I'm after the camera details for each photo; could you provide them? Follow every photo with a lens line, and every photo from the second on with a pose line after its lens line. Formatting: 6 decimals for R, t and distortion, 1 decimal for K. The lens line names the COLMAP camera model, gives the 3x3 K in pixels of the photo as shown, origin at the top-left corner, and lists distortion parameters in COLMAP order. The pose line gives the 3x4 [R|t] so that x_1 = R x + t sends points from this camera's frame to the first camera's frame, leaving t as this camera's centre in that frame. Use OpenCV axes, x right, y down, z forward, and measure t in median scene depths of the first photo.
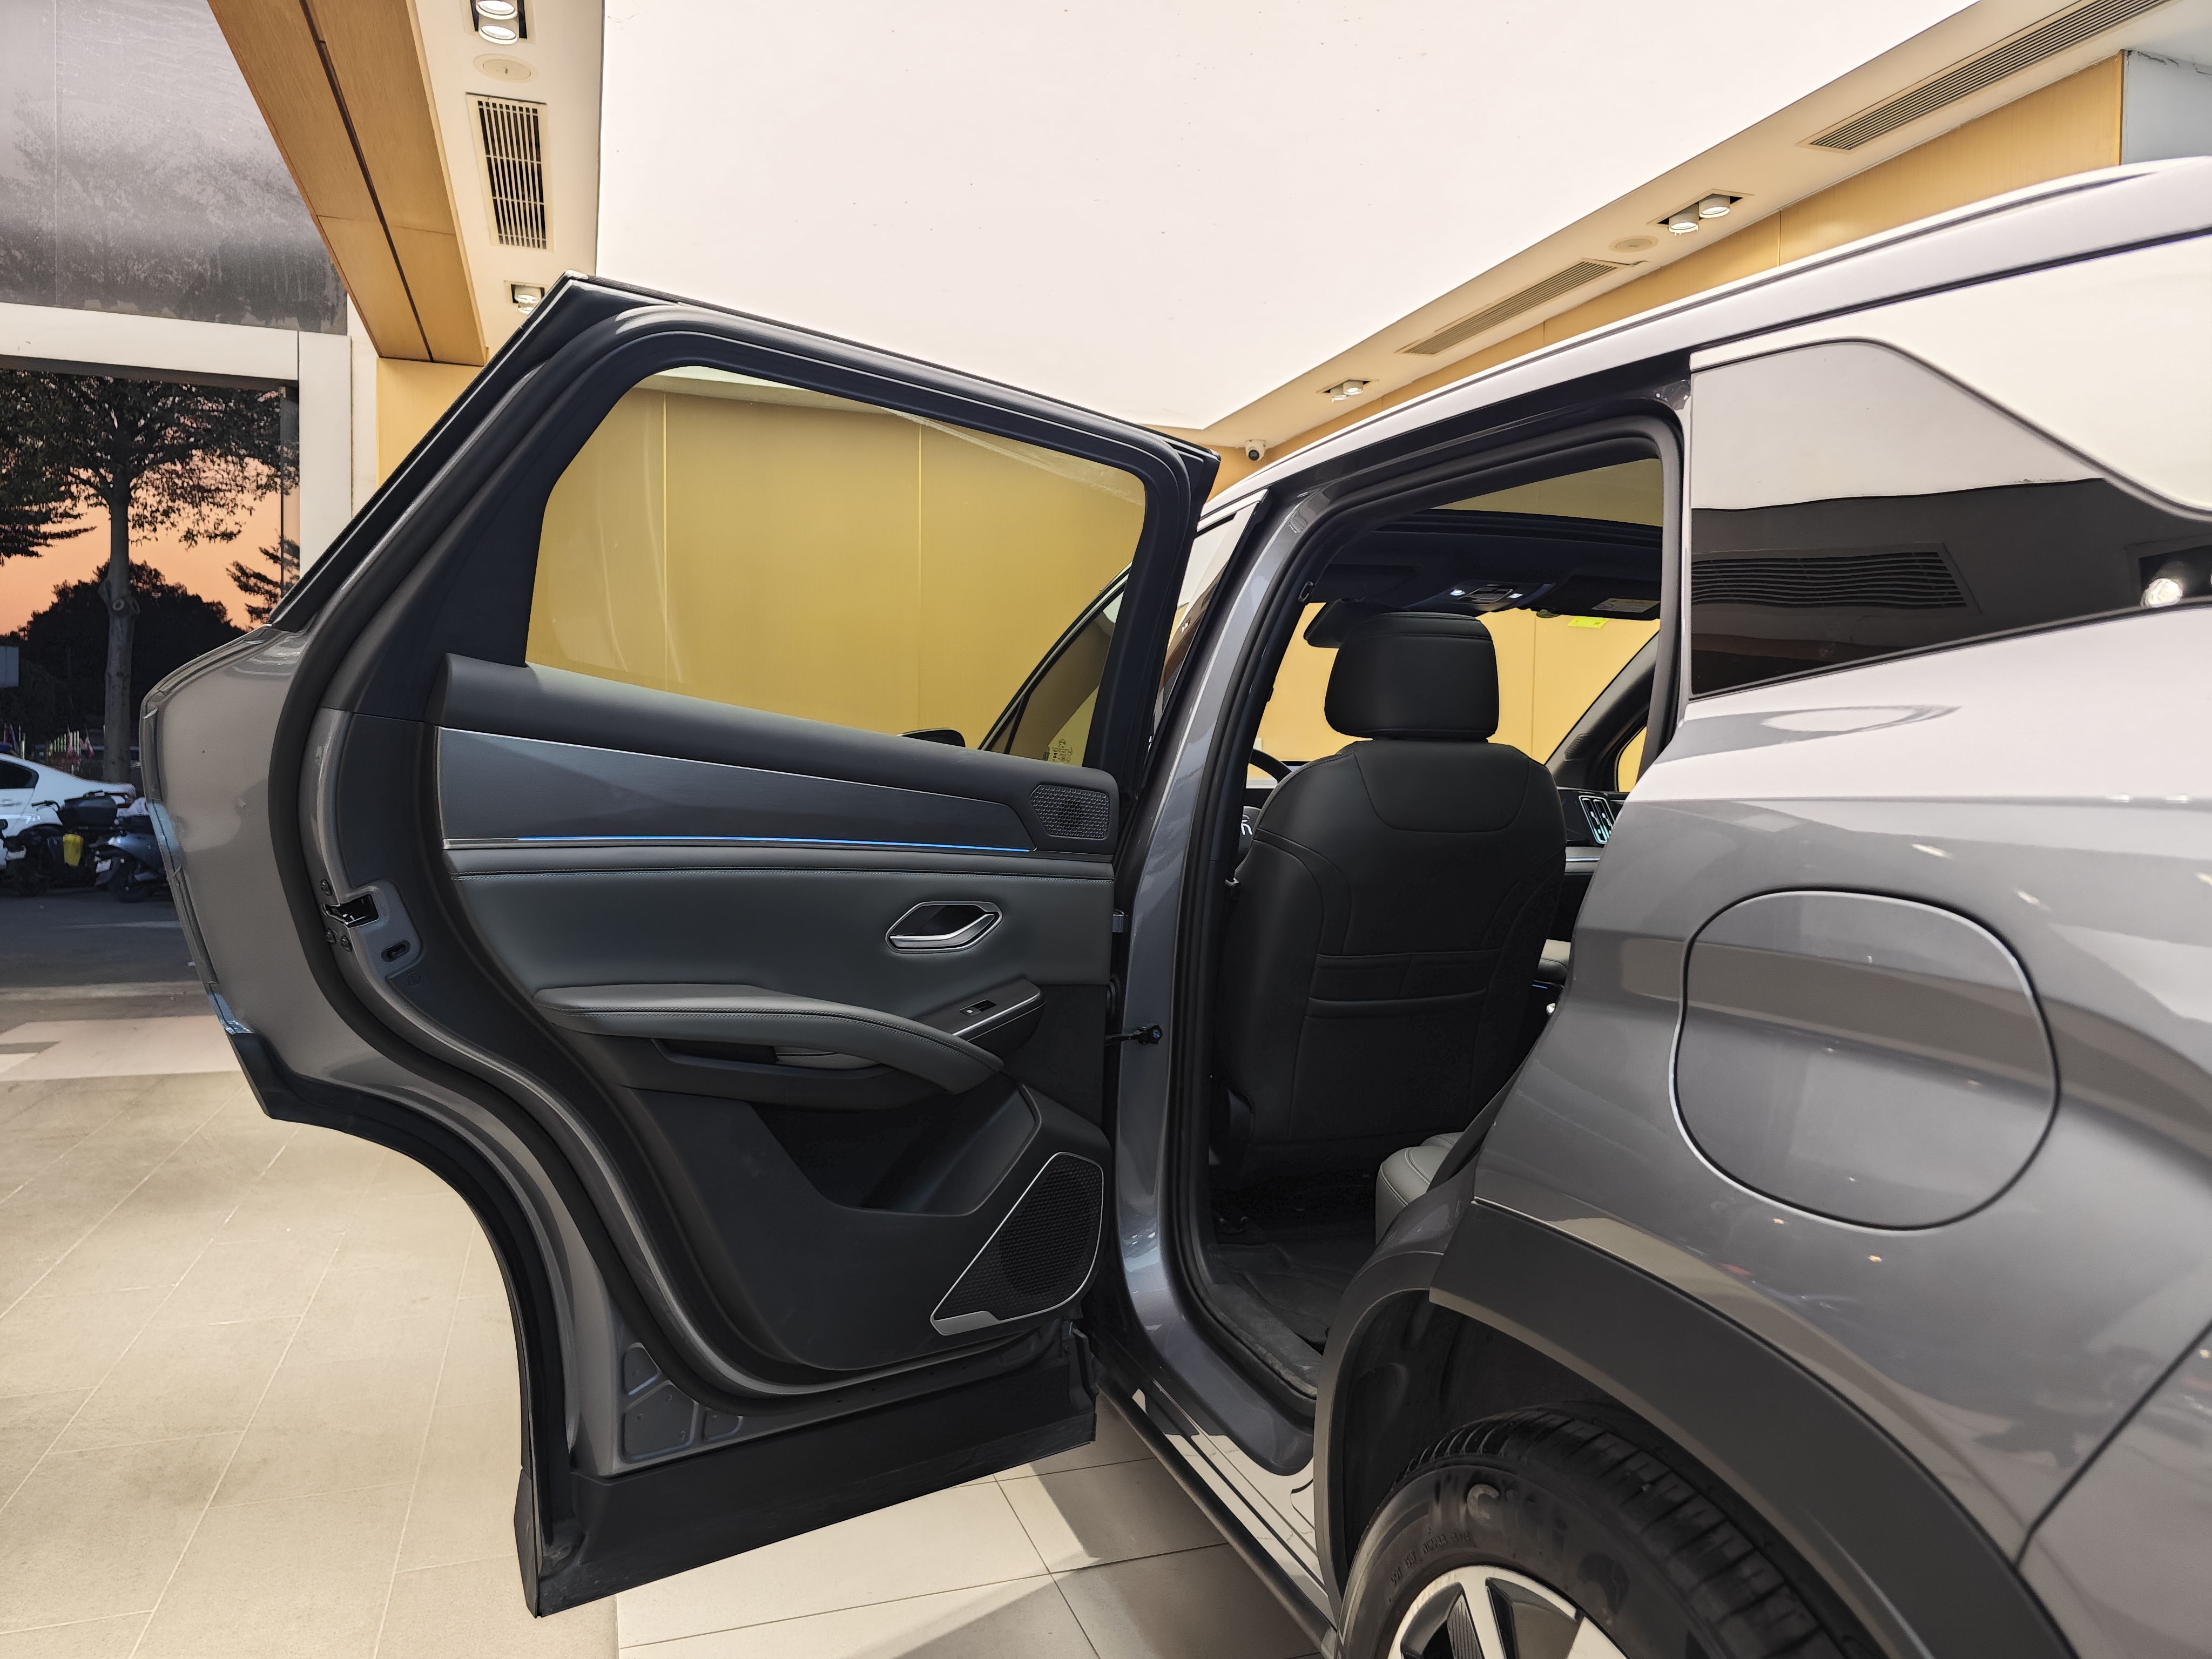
lens RADIAL K [[1468.8, 0, 1097.8], [0, 1468.8, 815.3], [0, 0, 1]] dist [0.057131, -0.060955]
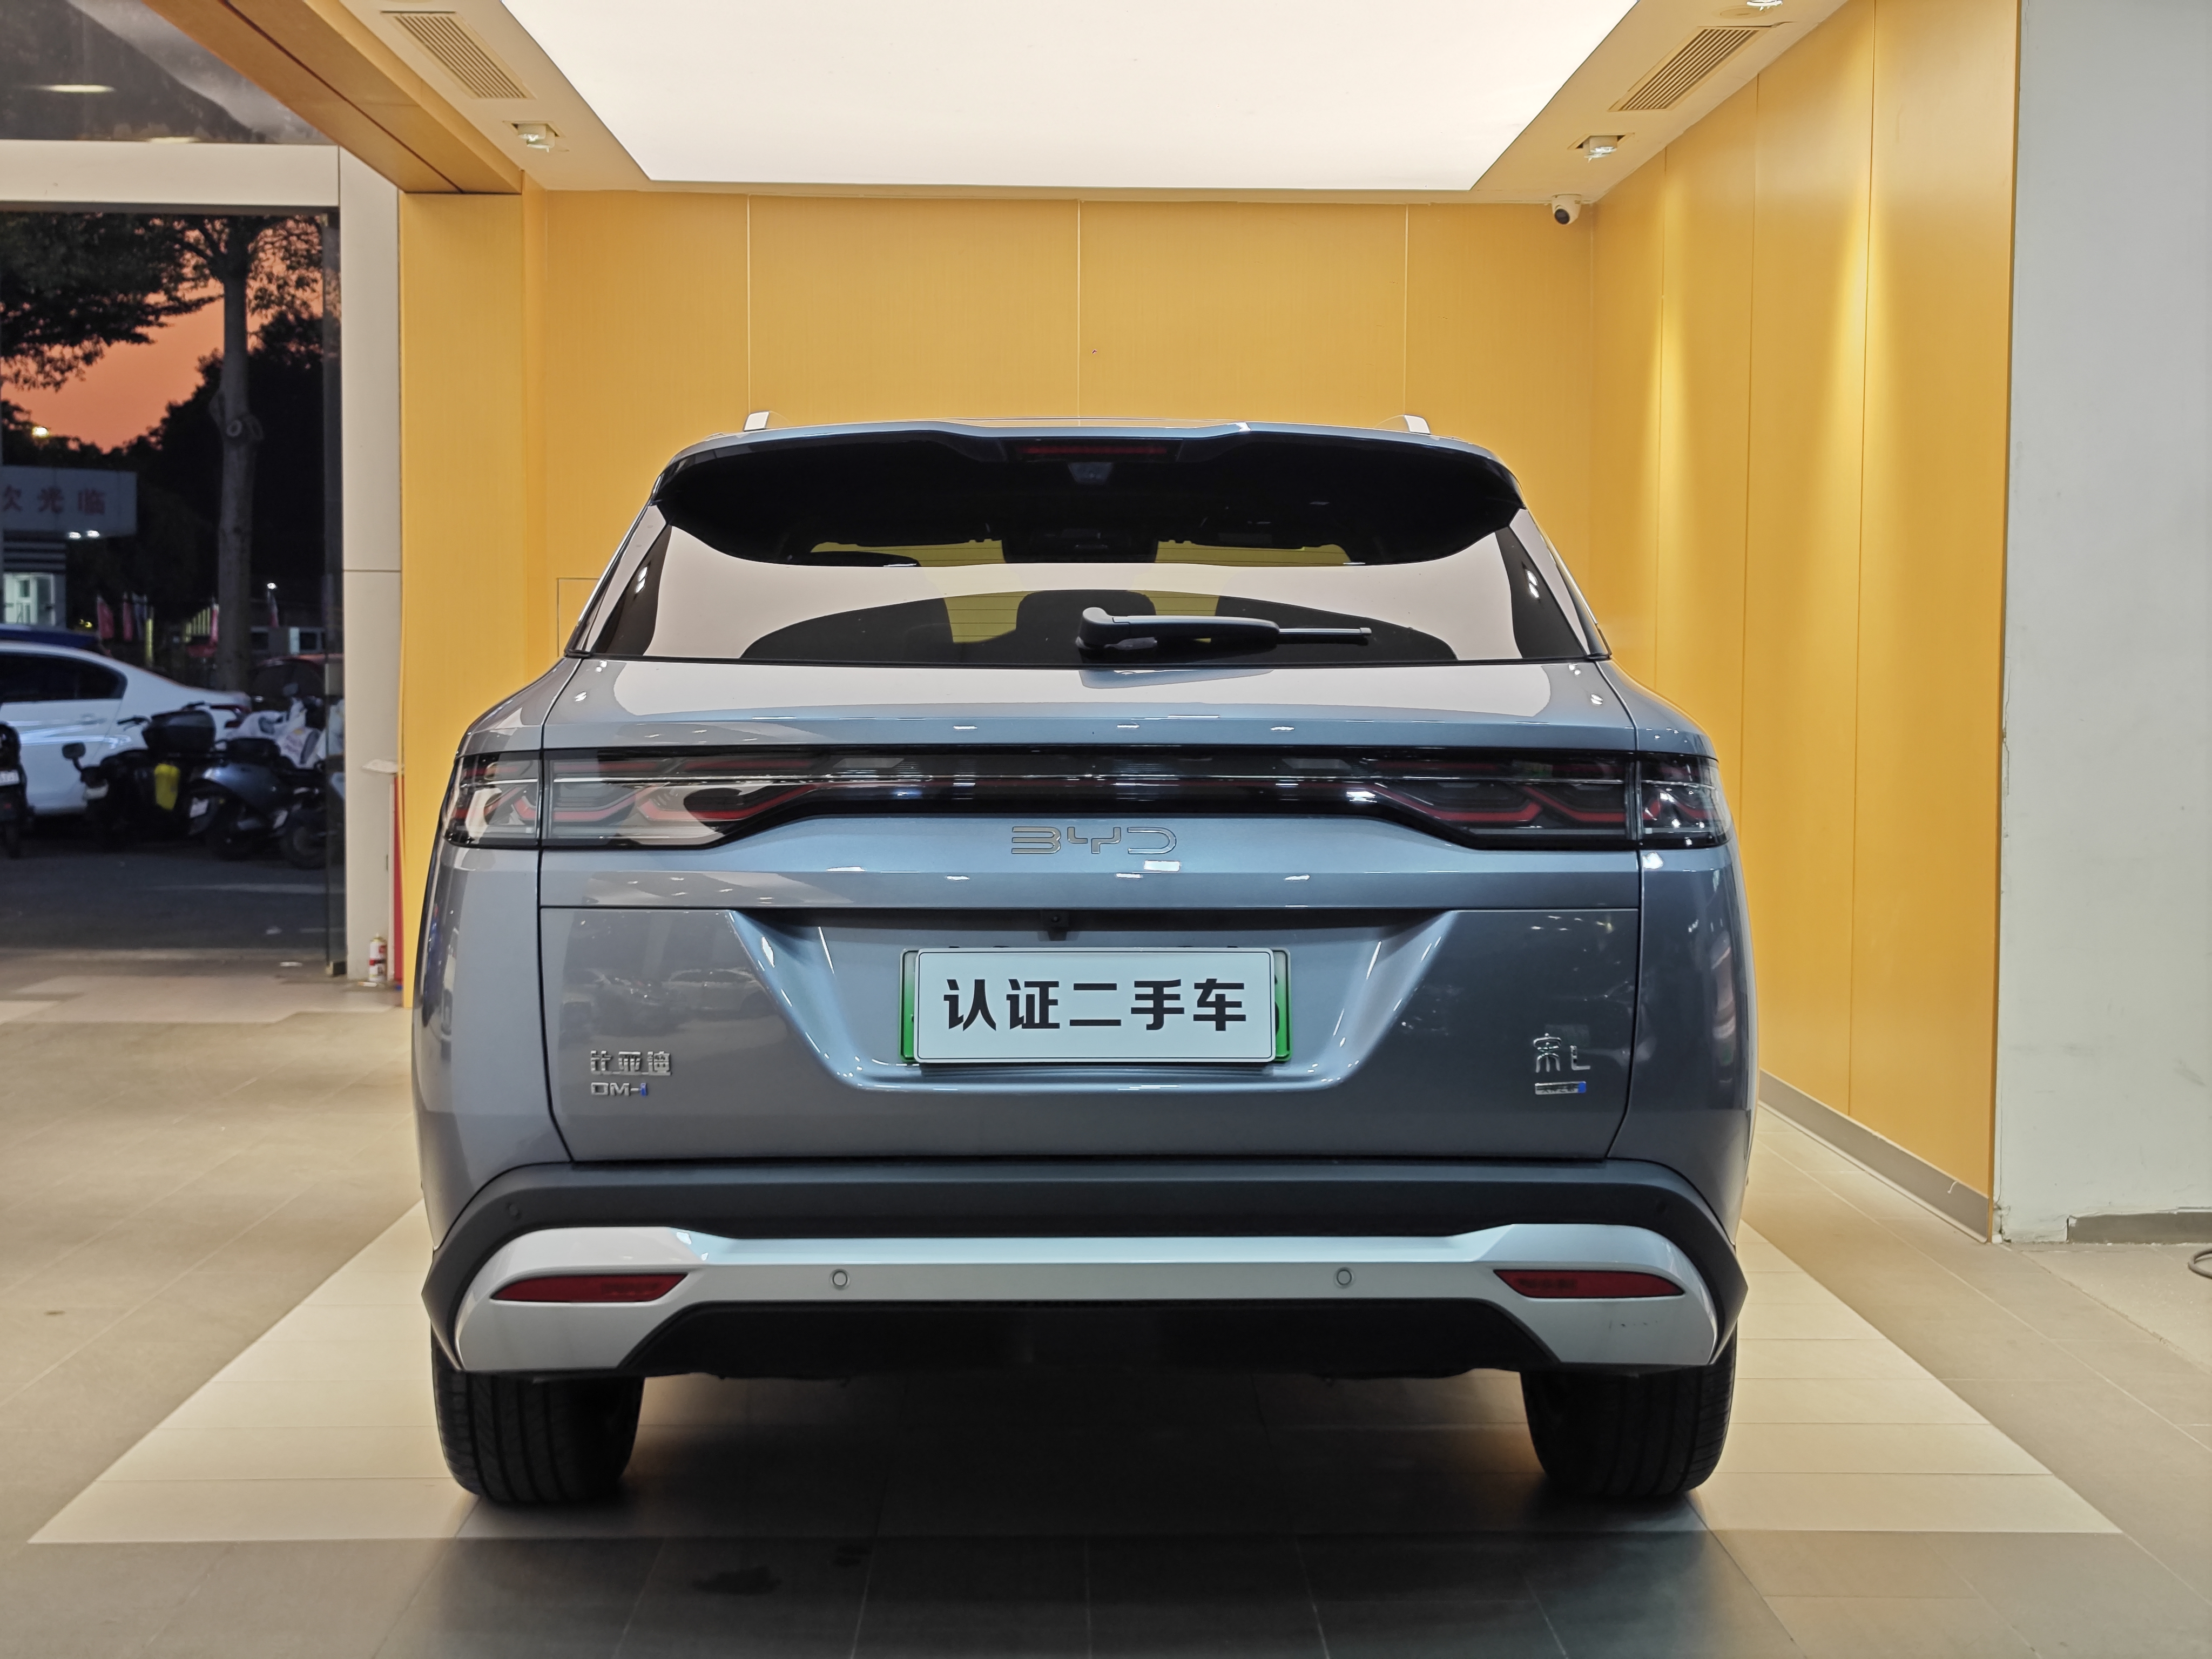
lens RADIAL K [[2937.9, 0, 1124.2], [0, 2937.9, 791.6], [0, 0, 1]] dist [0.085302, -0.082931]
pose [[0.951606, 0.009431, -0.307176, 0.181959], [-0.004931, 0.999869, 0.015424, 0.001912], [0.307281, -0.013163, 0.951528, -0.204350]]
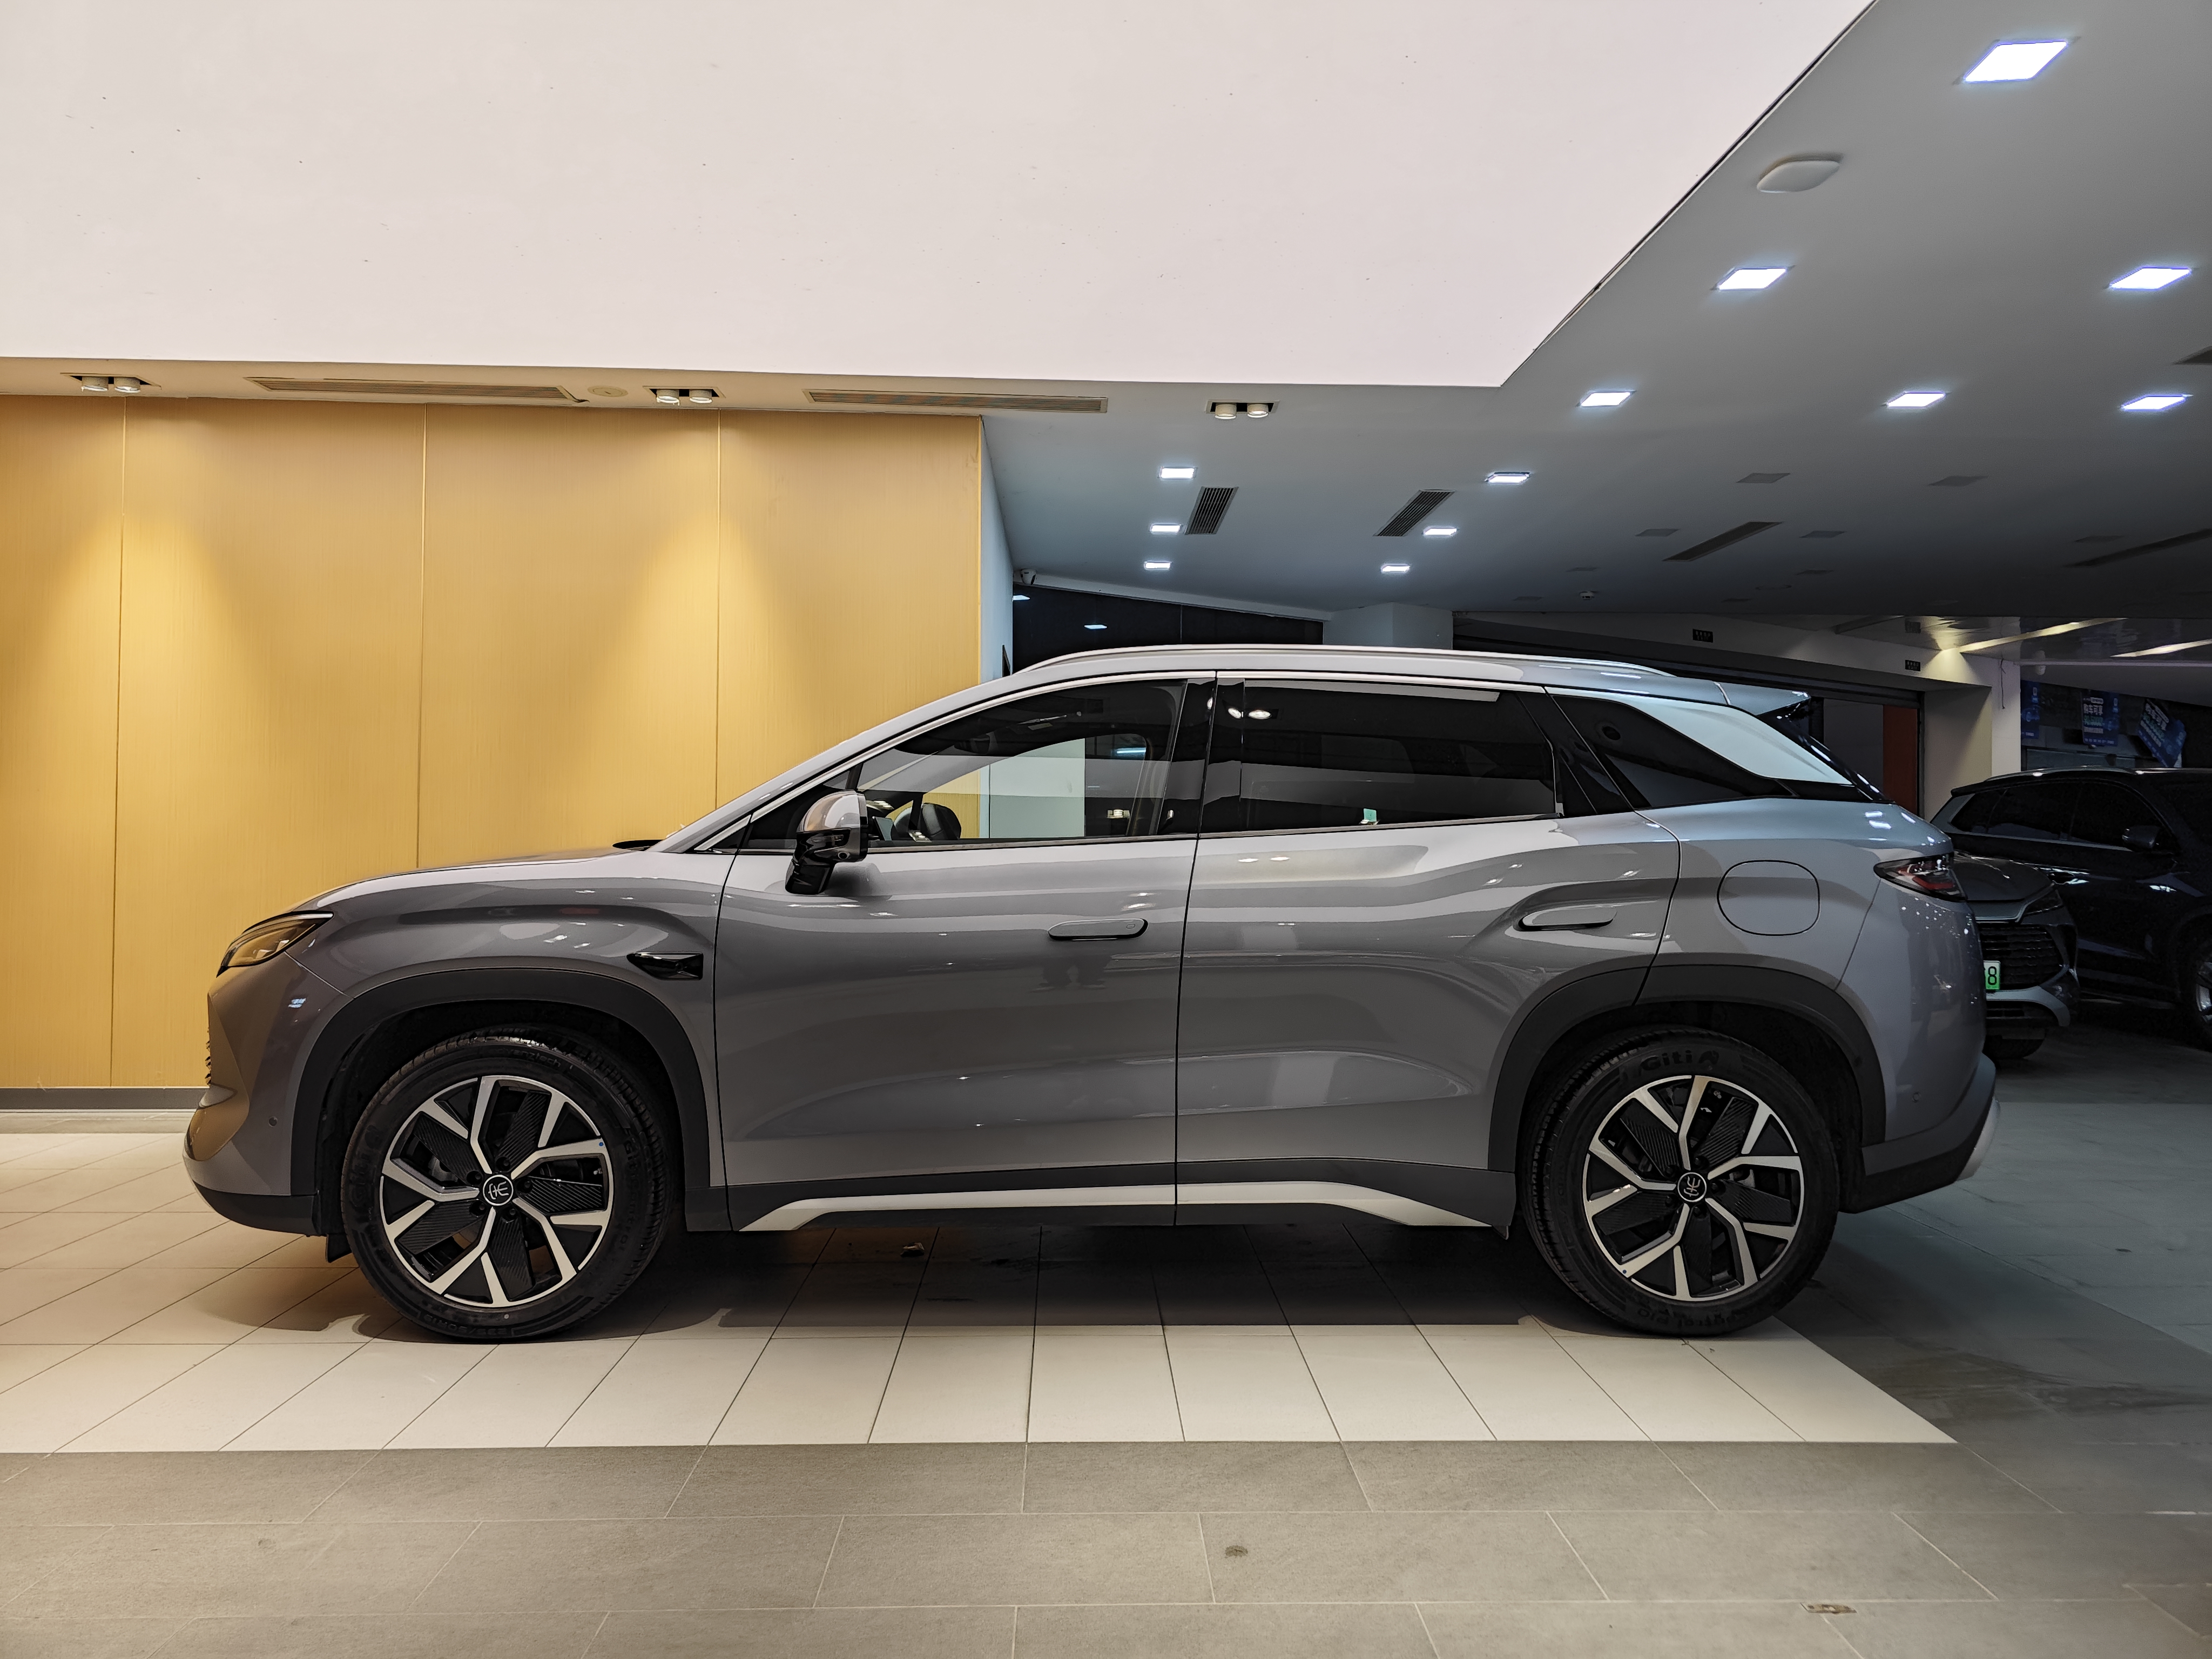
lens RADIAL K [[1468.8, 0, 1097.8], [0, 1468.8, 815.3], [0, 0, 1]] dist [0.057131, -0.060955]
pose [[0.302635, 0.002105, 0.953104, -0.233408], [0.020707, 0.999747, -0.008783, -0.004764], [-0.952881, 0.022394, 0.302515, 0.084064]]
